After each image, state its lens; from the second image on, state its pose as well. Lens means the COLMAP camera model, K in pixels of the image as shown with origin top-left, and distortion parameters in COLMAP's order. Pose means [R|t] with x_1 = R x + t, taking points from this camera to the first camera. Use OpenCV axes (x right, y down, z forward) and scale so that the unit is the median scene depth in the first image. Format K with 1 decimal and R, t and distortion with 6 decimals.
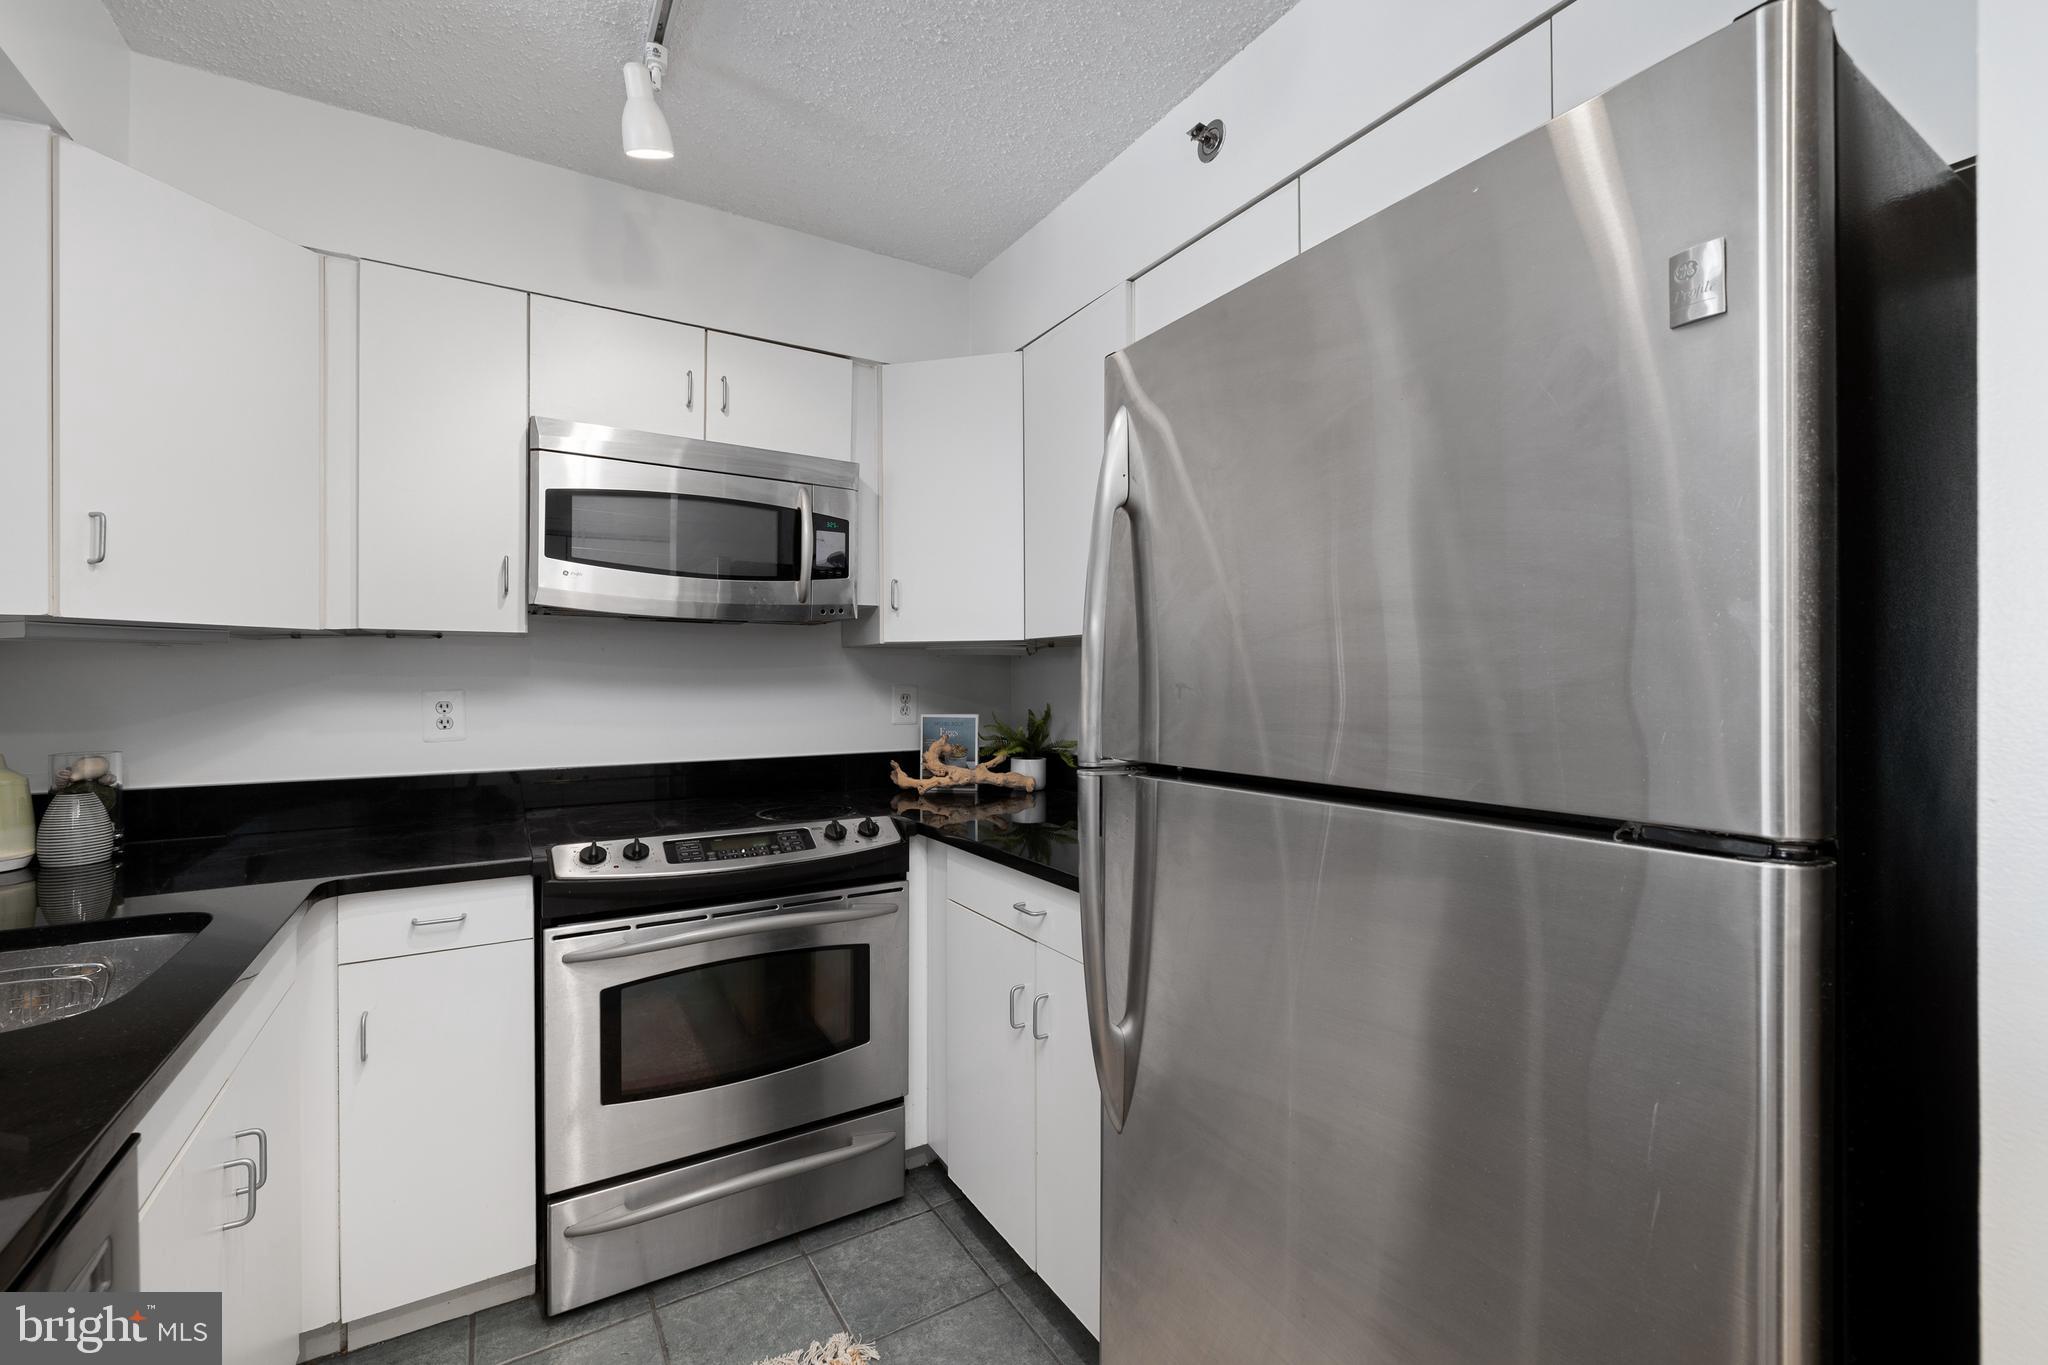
lens RADIAL K [[868.9, 0, 1014.5], [0, 868.9, 676.5], [0, 0, 1]] dist [-0.001627, 0.000907]
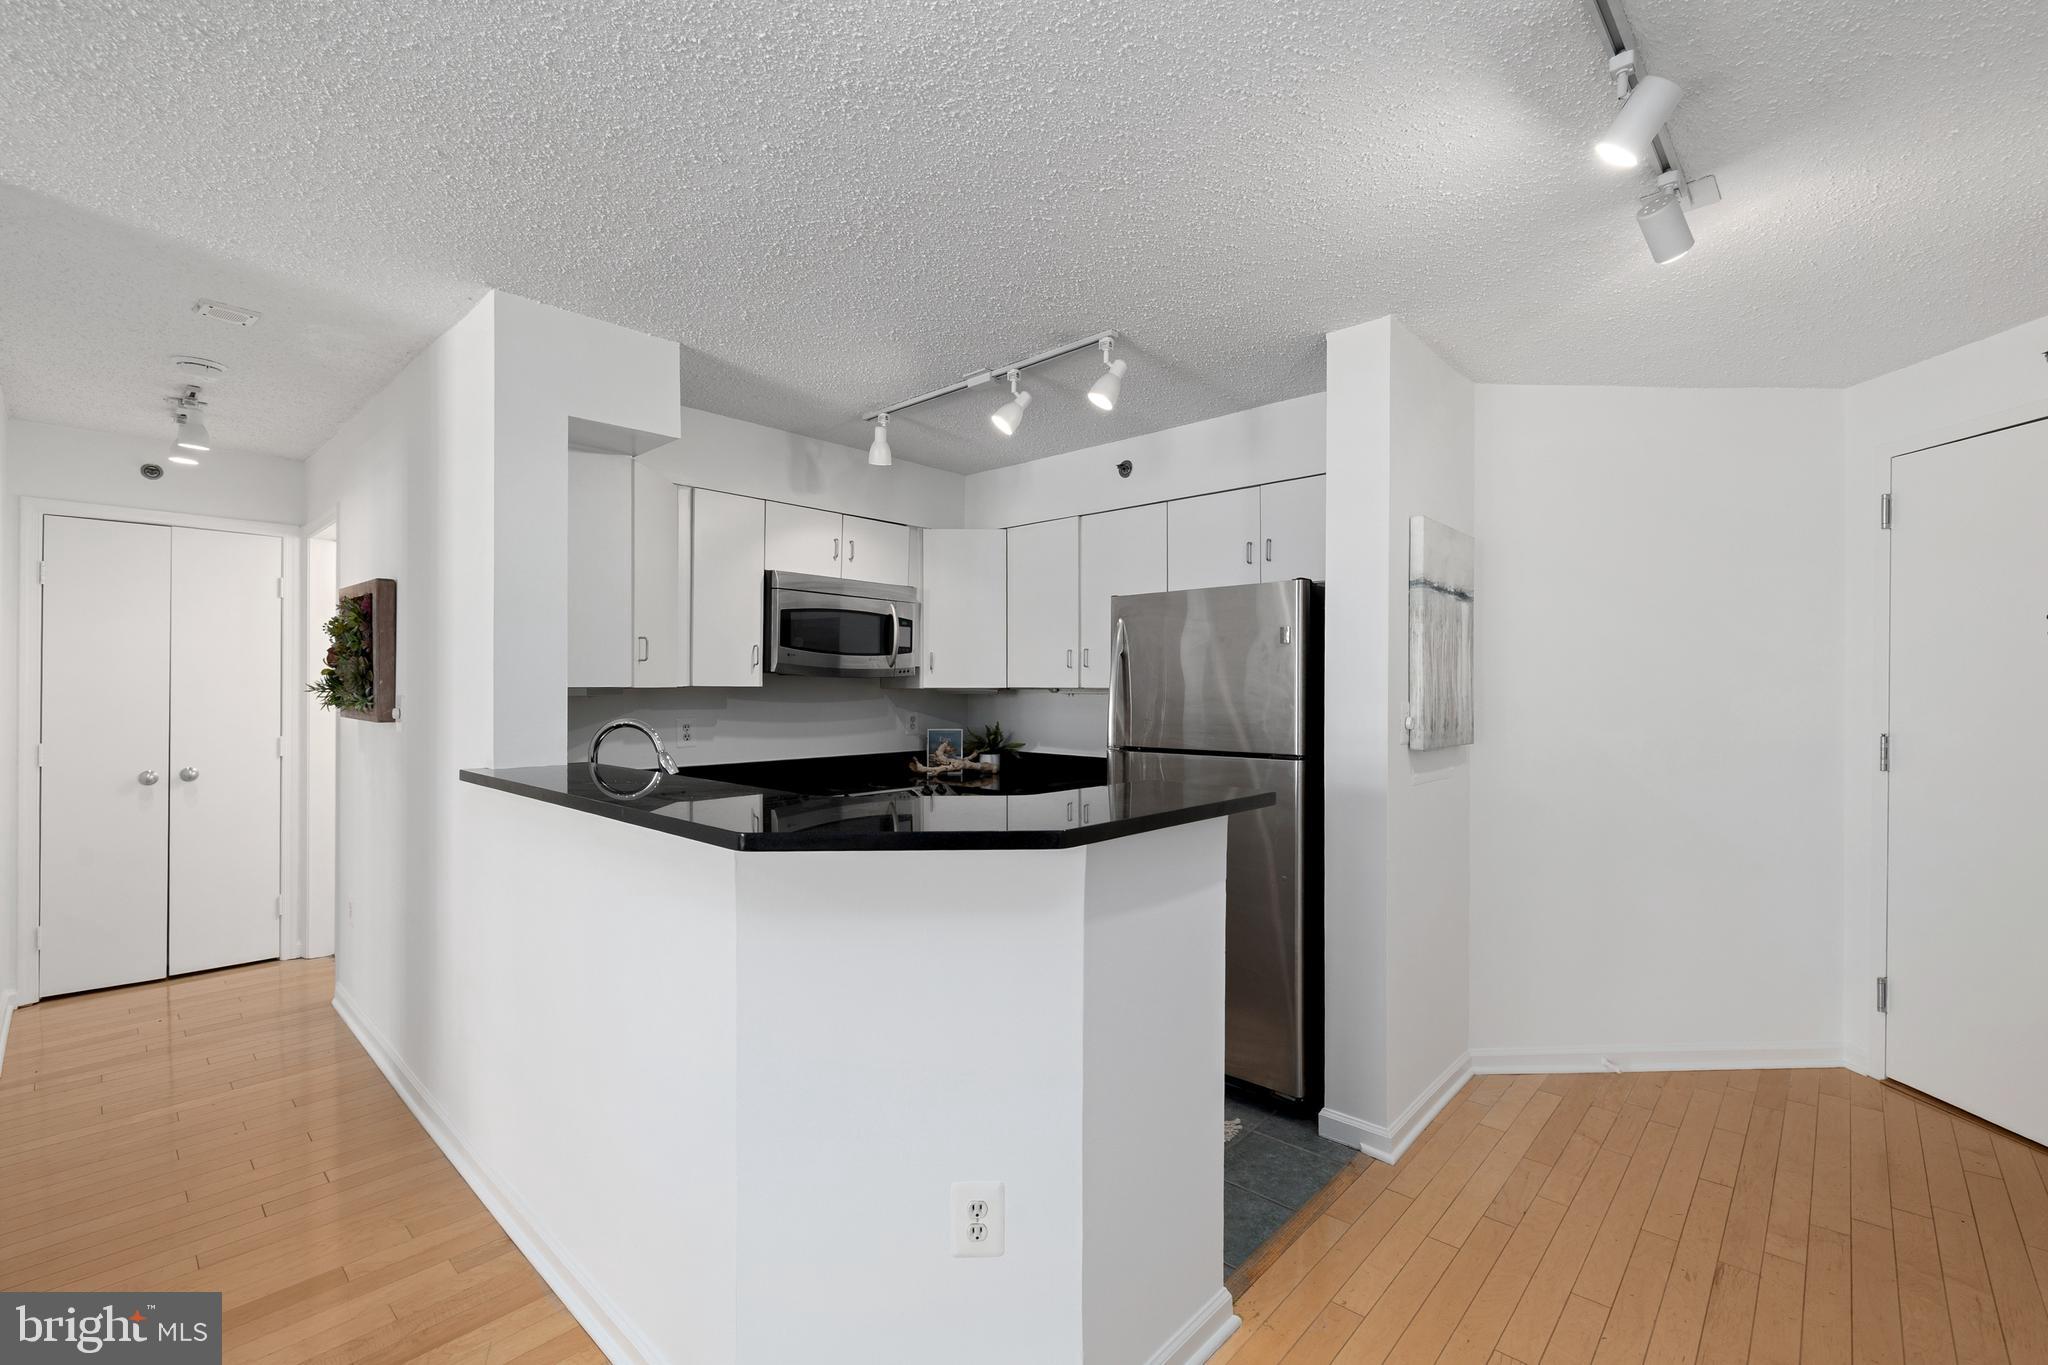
lens RADIAL K [[868.9, 0, 1015.8], [0, 868.9, 687.6], [0, 0, 1]] dist [-0.001627, 0.000907]
pose [[0.963654, 0.003423, 0.267131, -0.542099], [-0.004240, 0.999988, 0.002480, -0.055625], [-0.267119, -0.003523, 0.963657, -0.908717]]
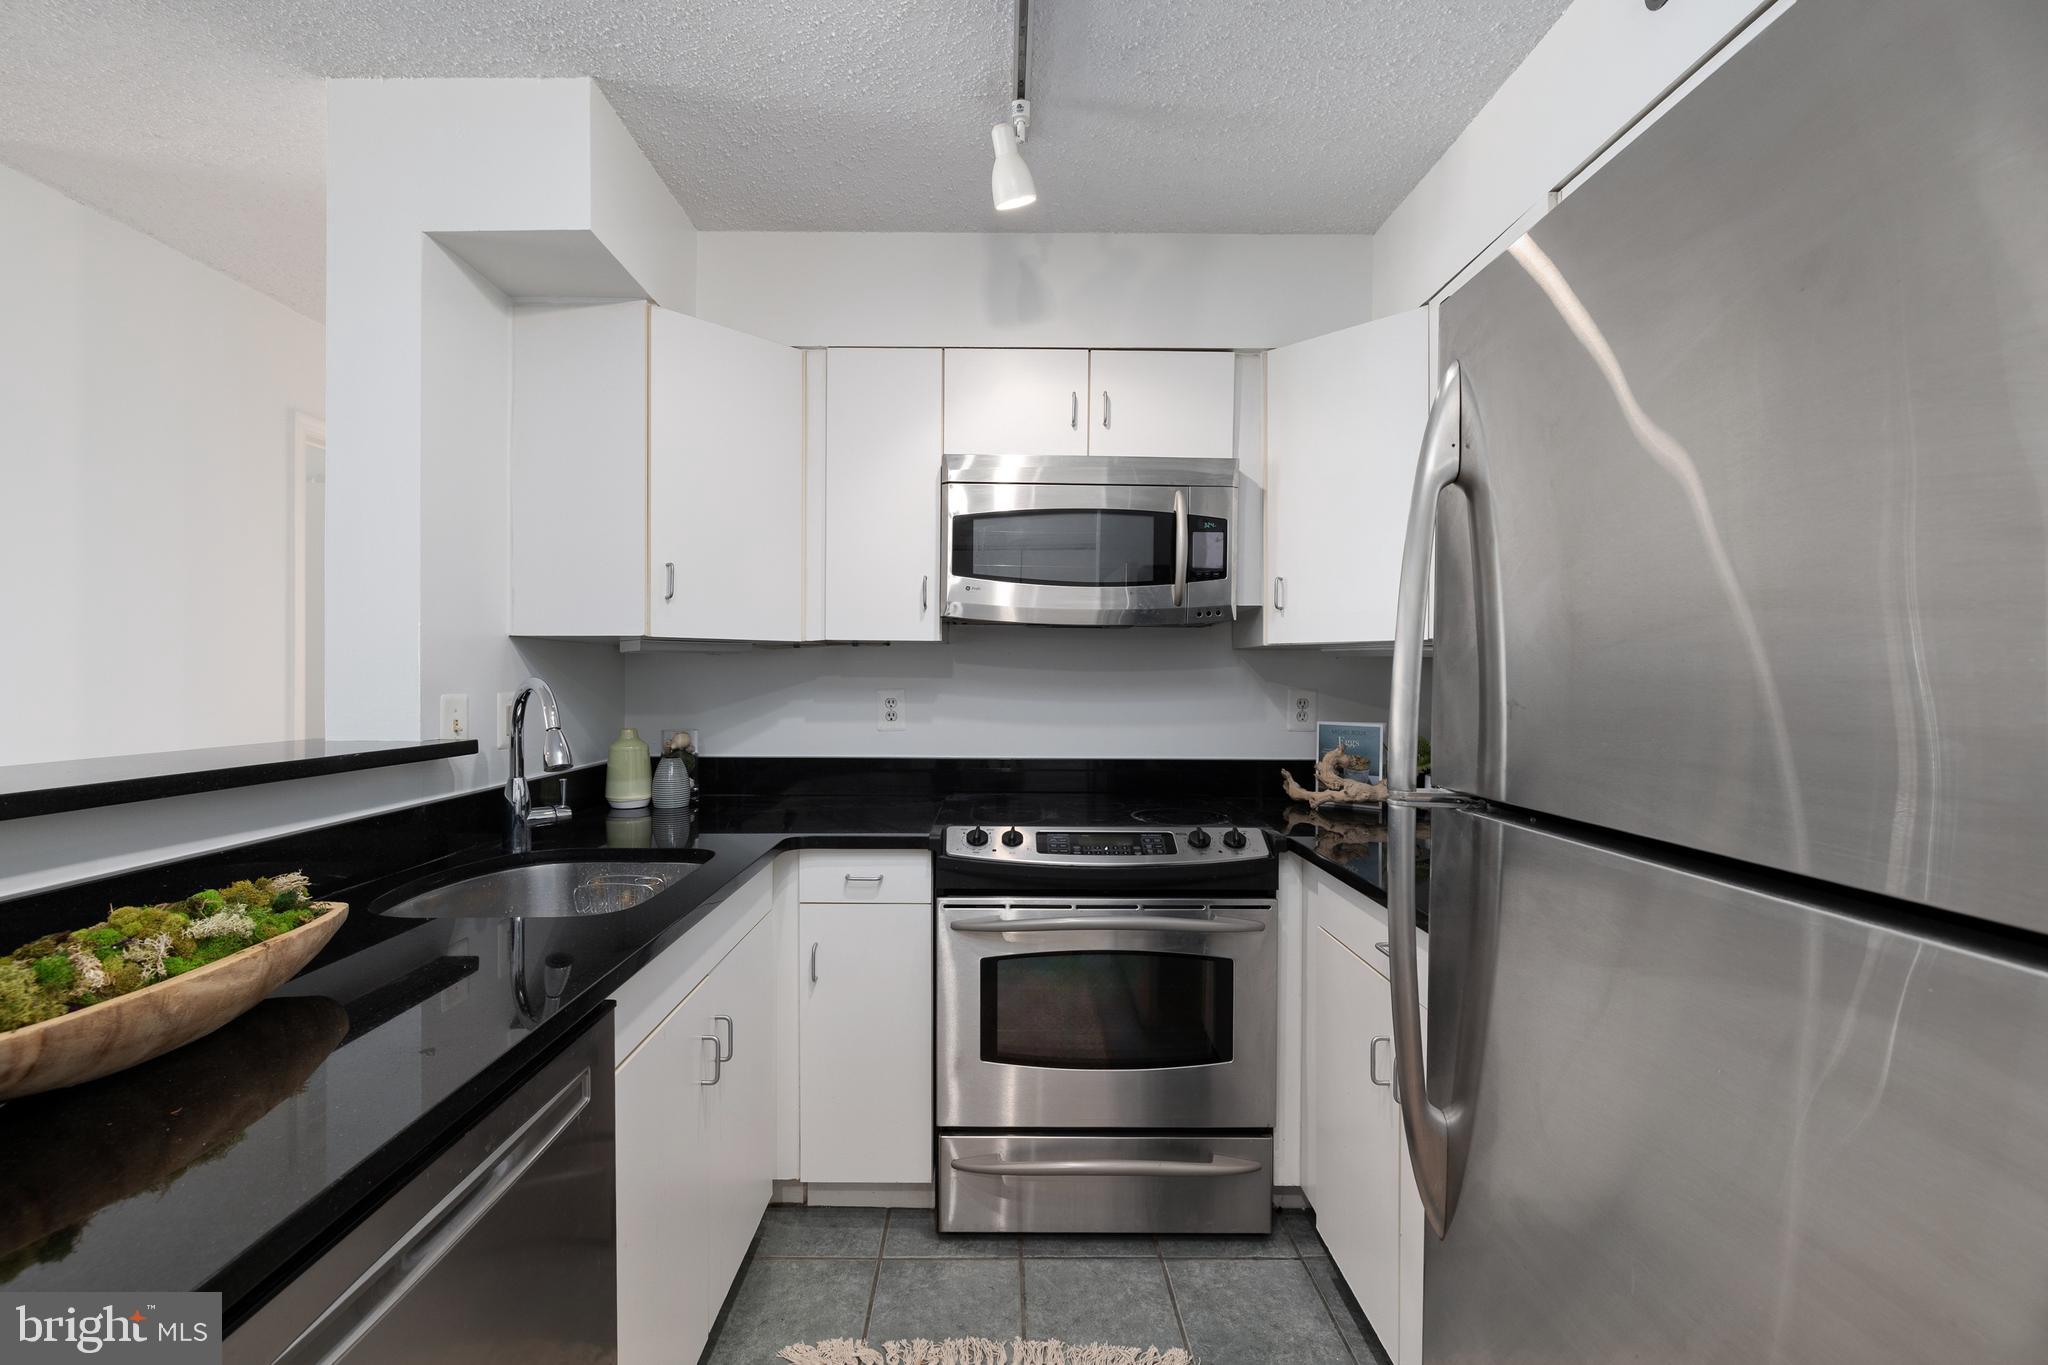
lens RADIAL K [[868.9, 0, 992.2], [0, 868.9, 677.9], [0, 0, 1]] dist [-0.001627, 0.000907]
pose [[0.852422, 0.007040, -0.522808, 0.109372], [-0.005464, 0.999975, 0.004557, -0.006688], [0.522826, -0.001028, 0.852439, 0.043249]]
